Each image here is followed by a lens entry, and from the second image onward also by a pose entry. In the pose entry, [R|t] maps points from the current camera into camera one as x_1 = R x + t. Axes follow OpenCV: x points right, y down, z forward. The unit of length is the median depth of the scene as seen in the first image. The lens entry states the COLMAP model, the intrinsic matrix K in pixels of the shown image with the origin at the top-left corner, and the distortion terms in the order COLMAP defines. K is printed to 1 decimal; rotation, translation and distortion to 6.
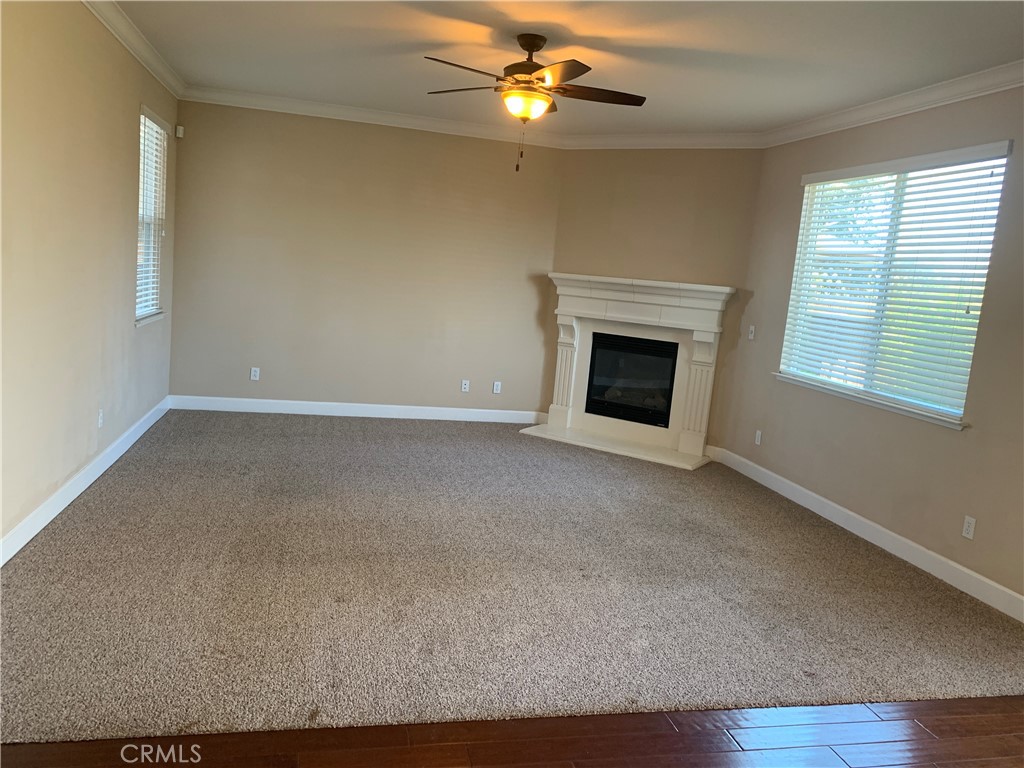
lens RADIAL K [[776.9, 0, 512.0], [0, 776.9, 384.0], [0, 0, 1]] dist [0.086657, -0.136295]
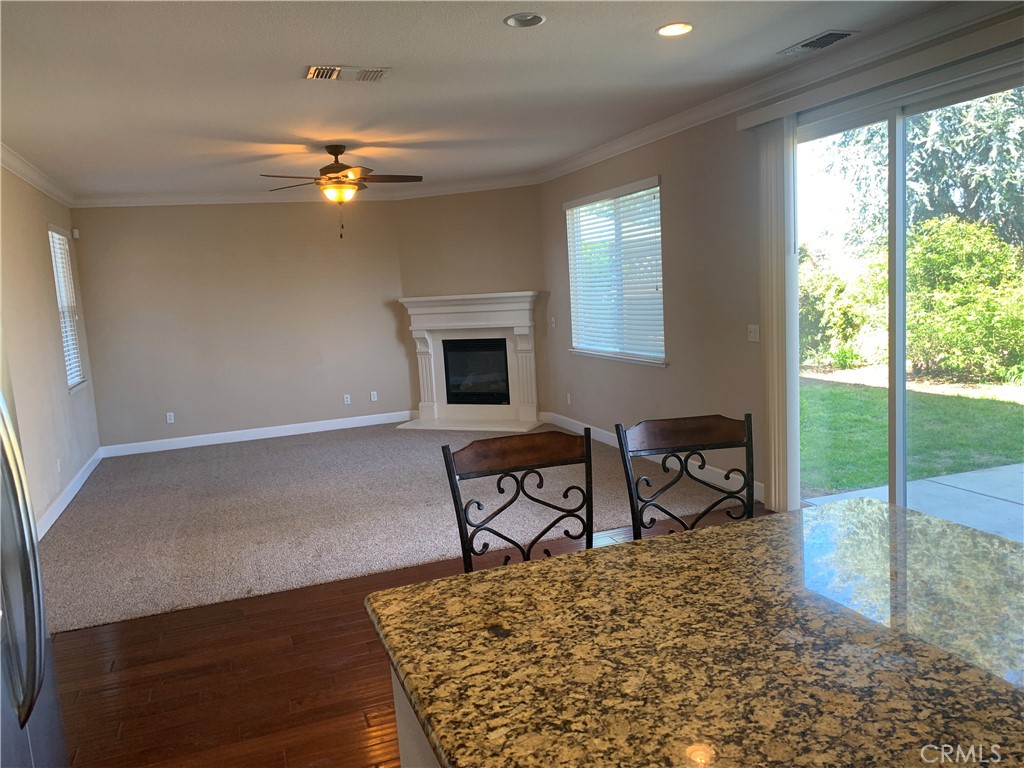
lens RADIAL K [[776.9, 0, 512.0], [0, 776.9, 384.0], [0, 0, 1]] dist [0.086657, -0.136295]
pose [[0.980294, -0.165405, 0.108007, 0.084613], [0.166716, 0.986000, -0.003156, 0.032856], [-0.105973, 0.021101, 0.994145, -0.328232]]
